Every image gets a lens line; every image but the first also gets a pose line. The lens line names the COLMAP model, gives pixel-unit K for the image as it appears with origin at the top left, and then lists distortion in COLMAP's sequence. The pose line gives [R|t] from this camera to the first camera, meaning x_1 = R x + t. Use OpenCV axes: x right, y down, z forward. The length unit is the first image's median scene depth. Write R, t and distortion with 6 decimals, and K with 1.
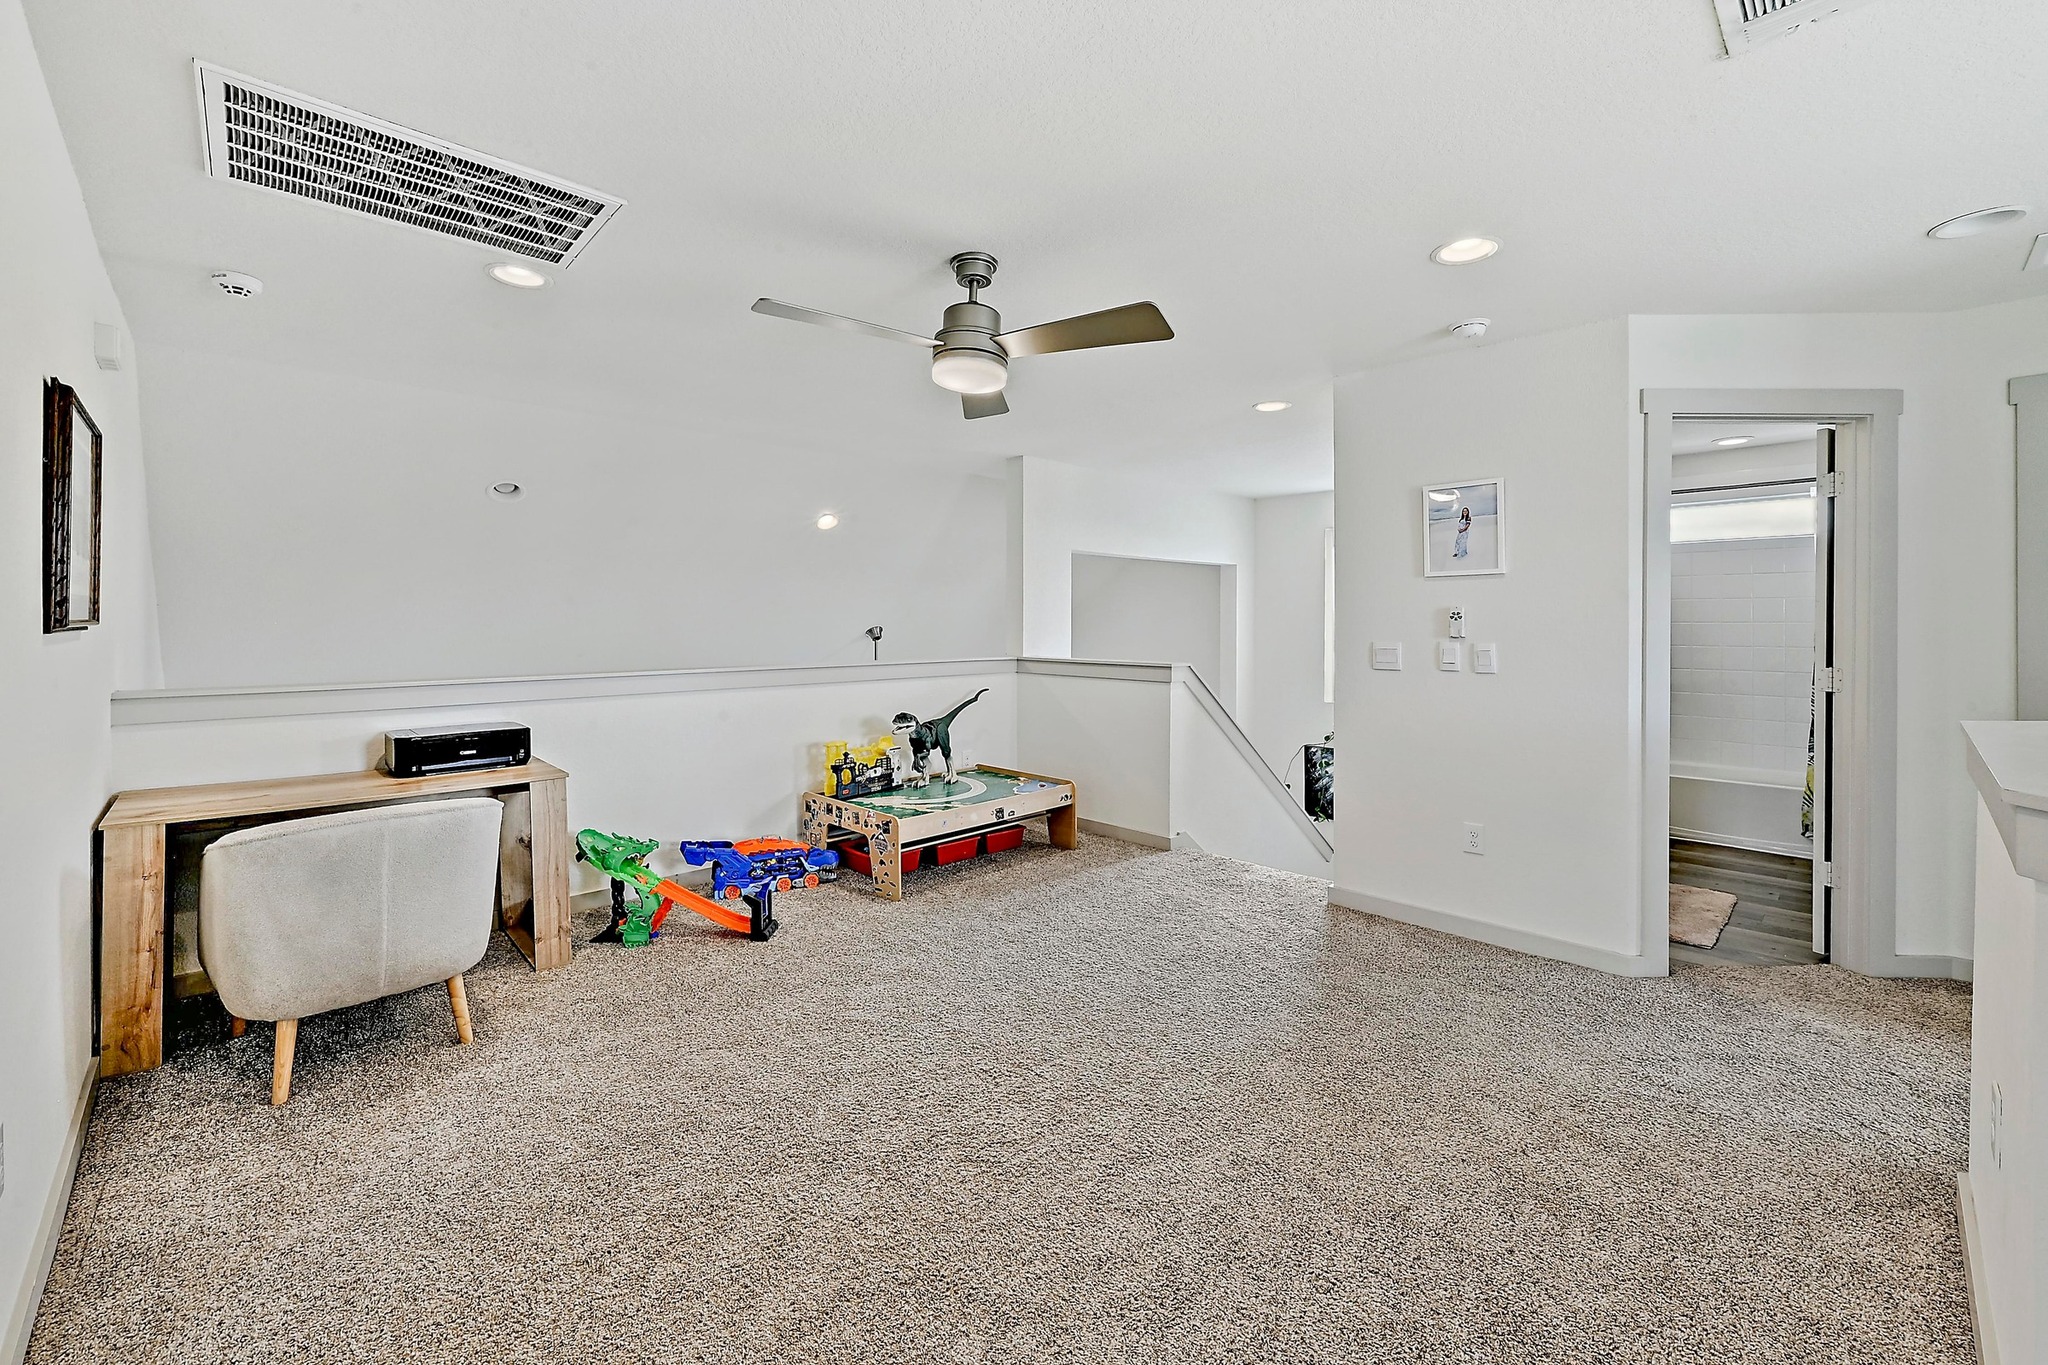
lens RADIAL K [[834.9, 0, 1026.2], [0, 834.9, 626.5], [0, 0, 1]] dist [-0.001142, 0.000097]
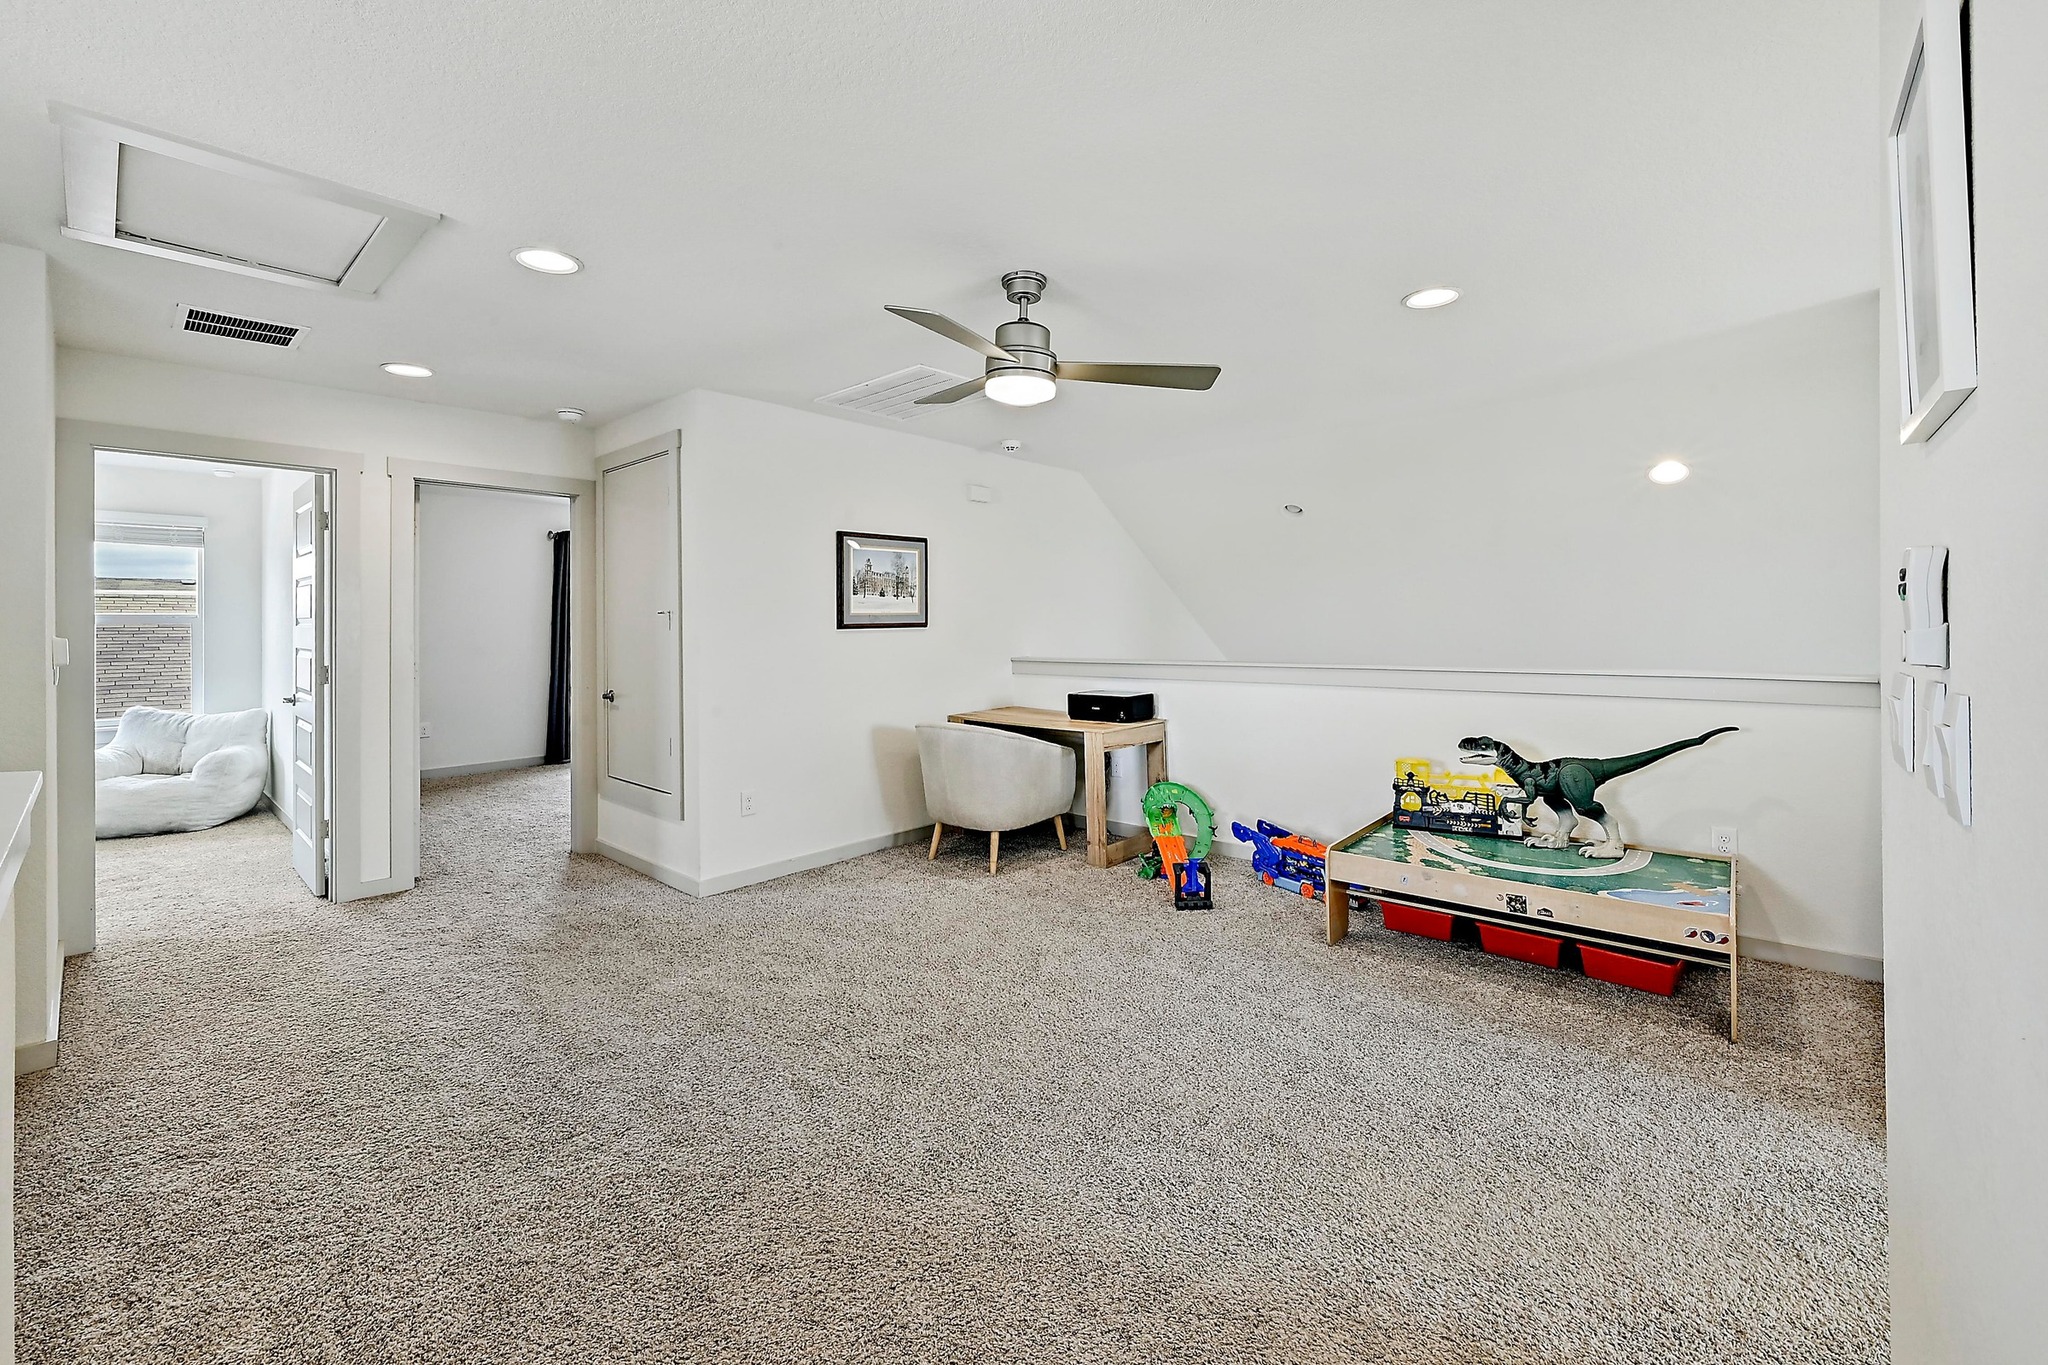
lens RADIAL K [[834.9, 0, 1026.2], [0, 834.9, 626.5], [0, 0, 1]] dist [-0.001142, 0.000097]
pose [[0.076489, 0.003086, -0.997066, 0.606266], [0.008747, 0.999955, 0.003766, -0.002881], [0.997032, -0.009009, 0.076458, 0.564638]]
